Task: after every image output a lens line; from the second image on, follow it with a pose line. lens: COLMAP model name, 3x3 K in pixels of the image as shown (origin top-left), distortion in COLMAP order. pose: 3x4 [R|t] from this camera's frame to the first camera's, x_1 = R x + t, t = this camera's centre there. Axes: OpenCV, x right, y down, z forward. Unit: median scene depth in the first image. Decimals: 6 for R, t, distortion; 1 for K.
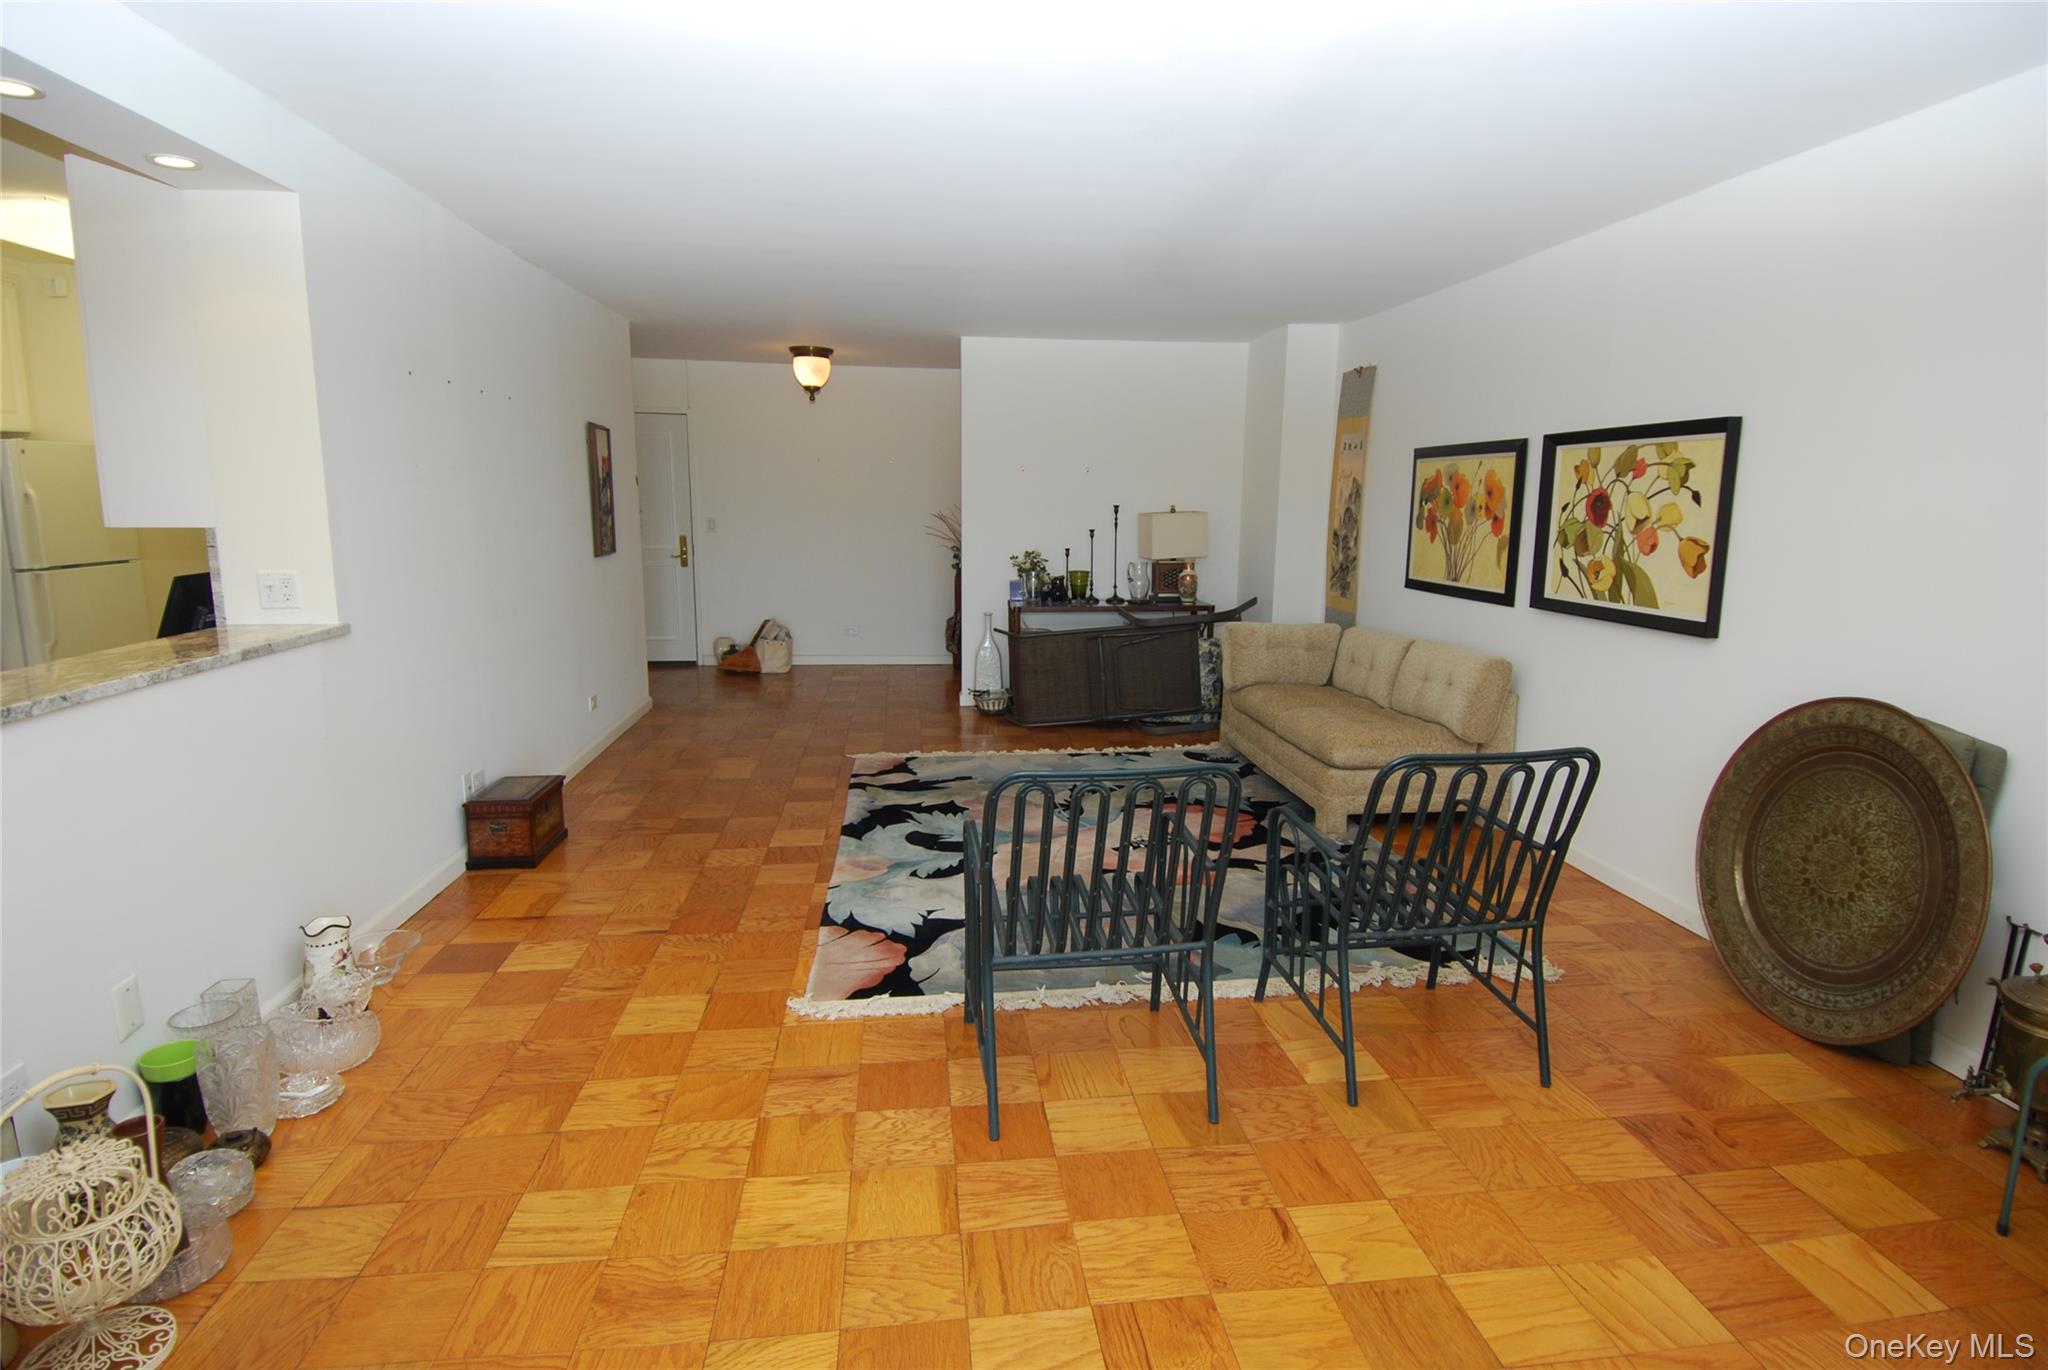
lens RADIAL K [[1075.6, 0, 1074.8], [0, 1075.6, 684.6], [0, 0, 1]] dist [0.041216, -0.044034]
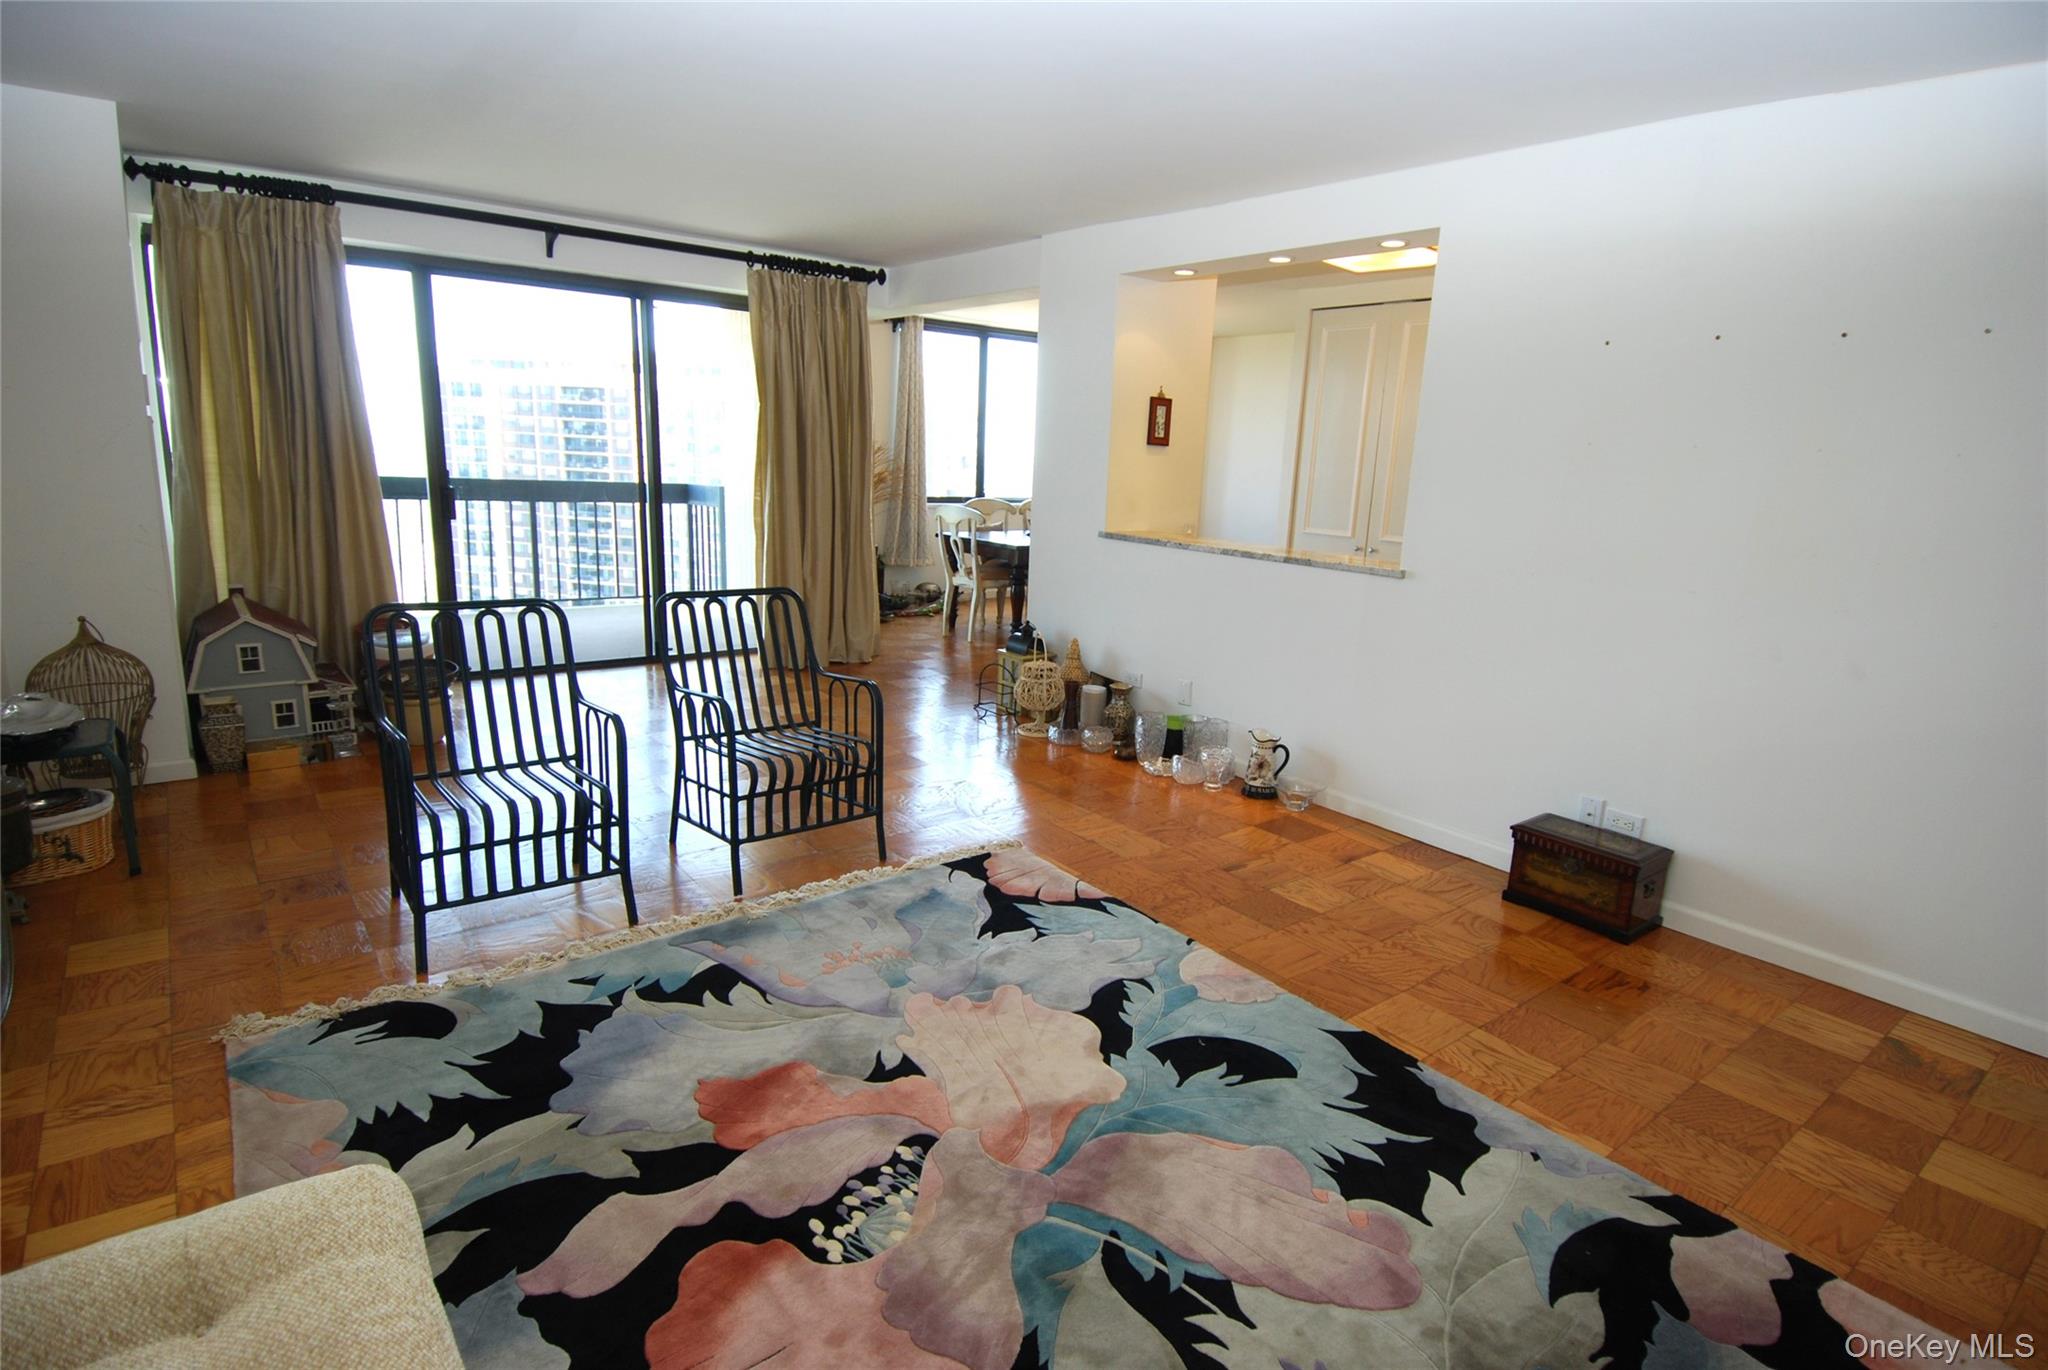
lens RADIAL K [[1075.6, 0, 1074.8], [0, 1075.6, 684.6], [0, 0, 1]] dist [0.041216, -0.044034]
pose [[-0.858417, 0.064275, -0.508909, 0.240613], [-0.141137, 0.924229, 0.354797, -0.254330], [0.493153, 0.376390, -0.784303, 1.441958]]
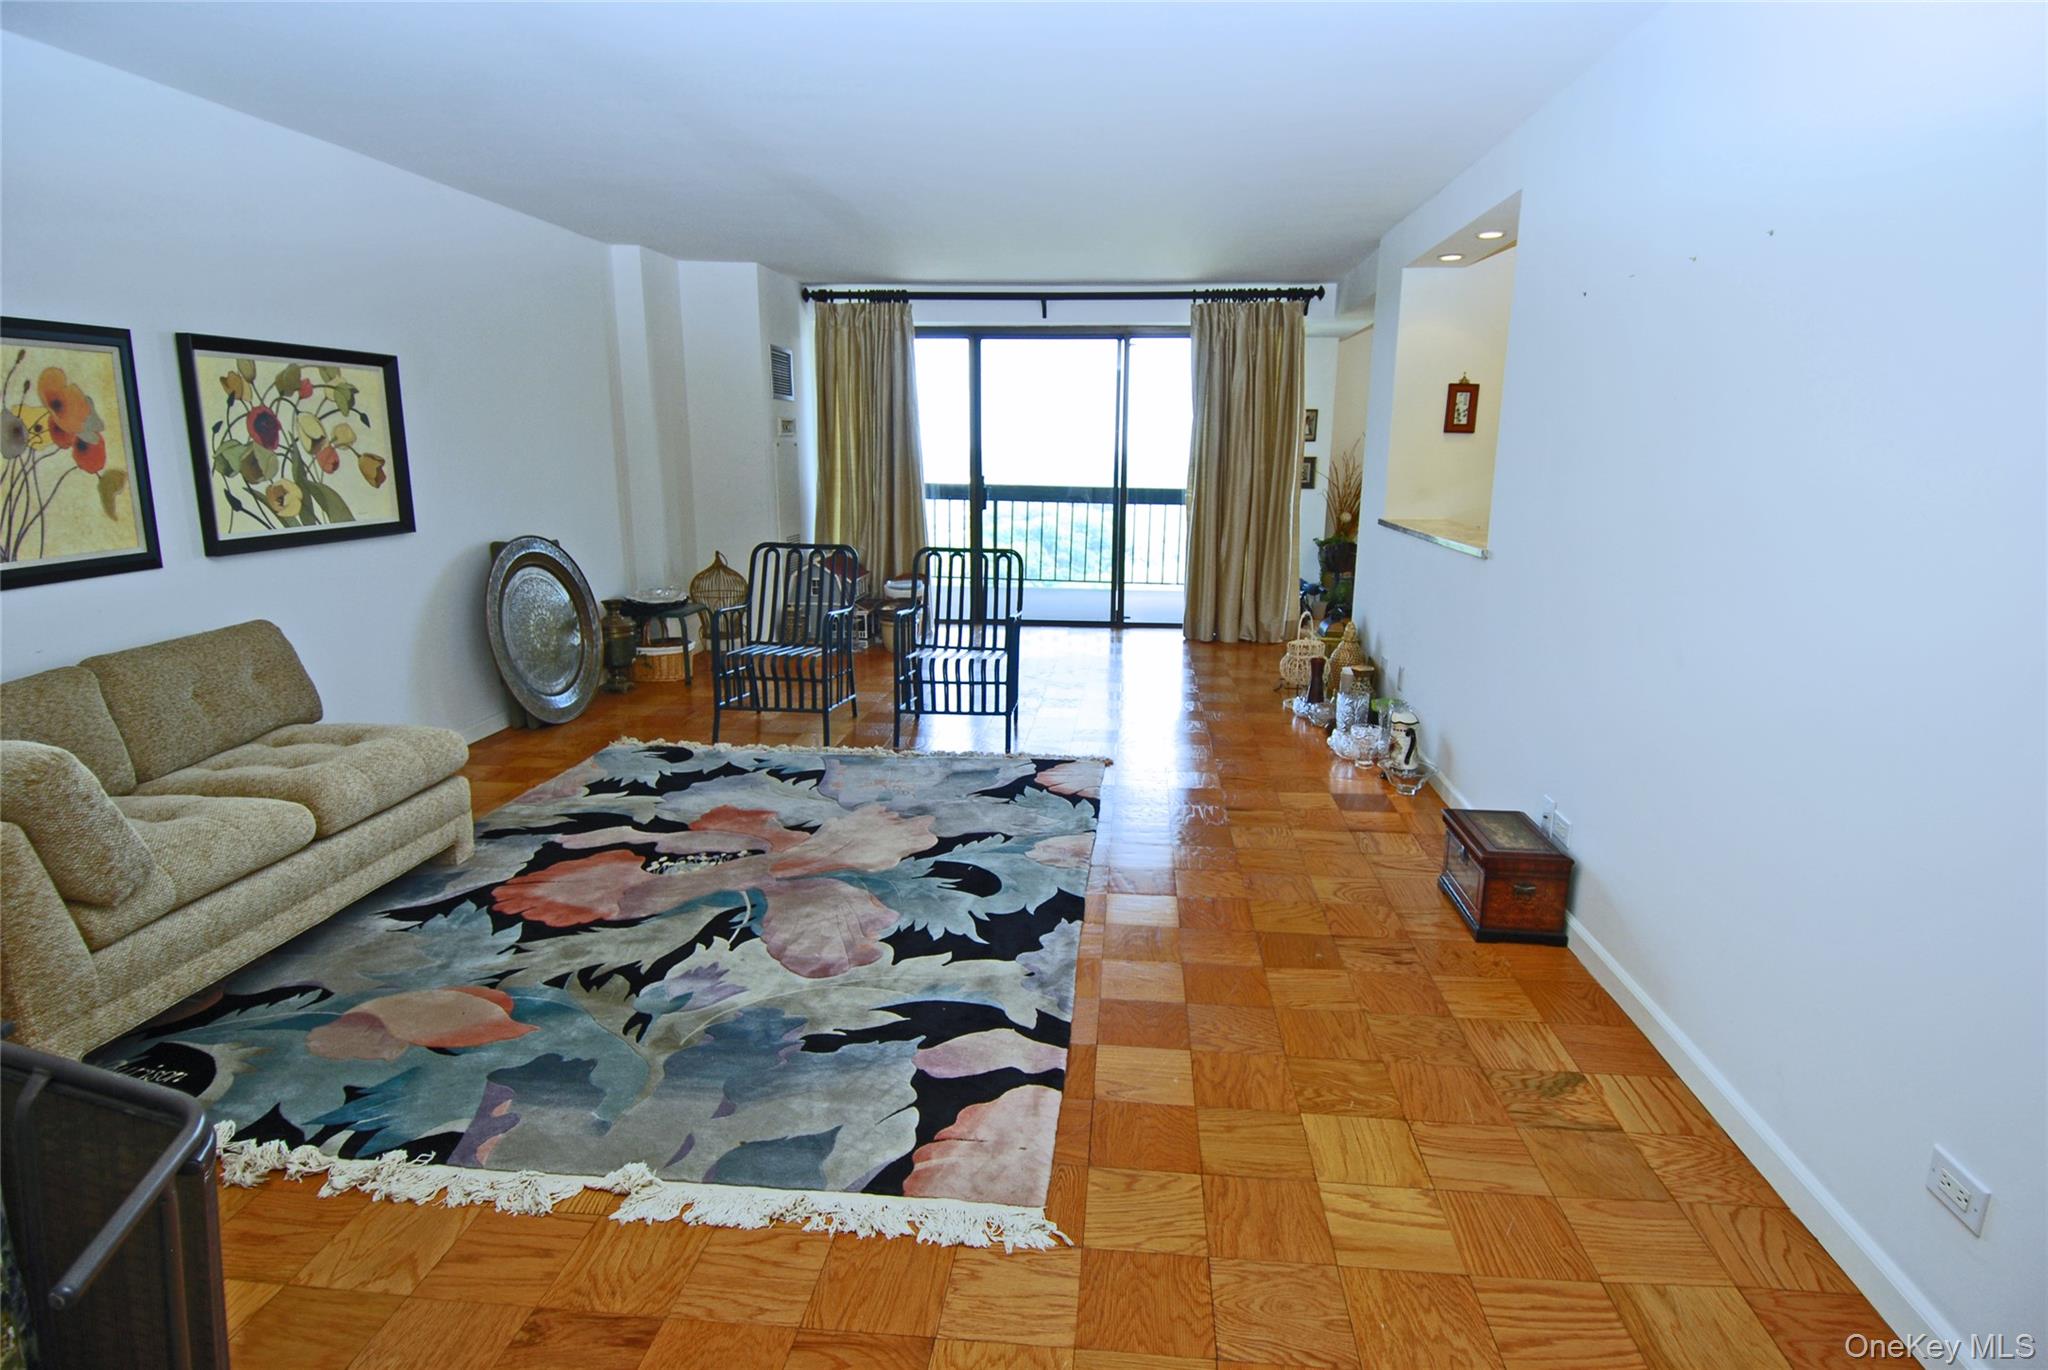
lens RADIAL K [[1135.6, 0, 1027.8], [0, 1135.6, 649.0], [0, 0, 1]] dist [0.066265, -0.055848]
pose [[-0.967230, -0.065174, 0.245396, -0.390253], [0.023936, 0.938784, 0.343673, -0.310546], [-0.252773, 0.338284, -0.906460, 1.799599]]
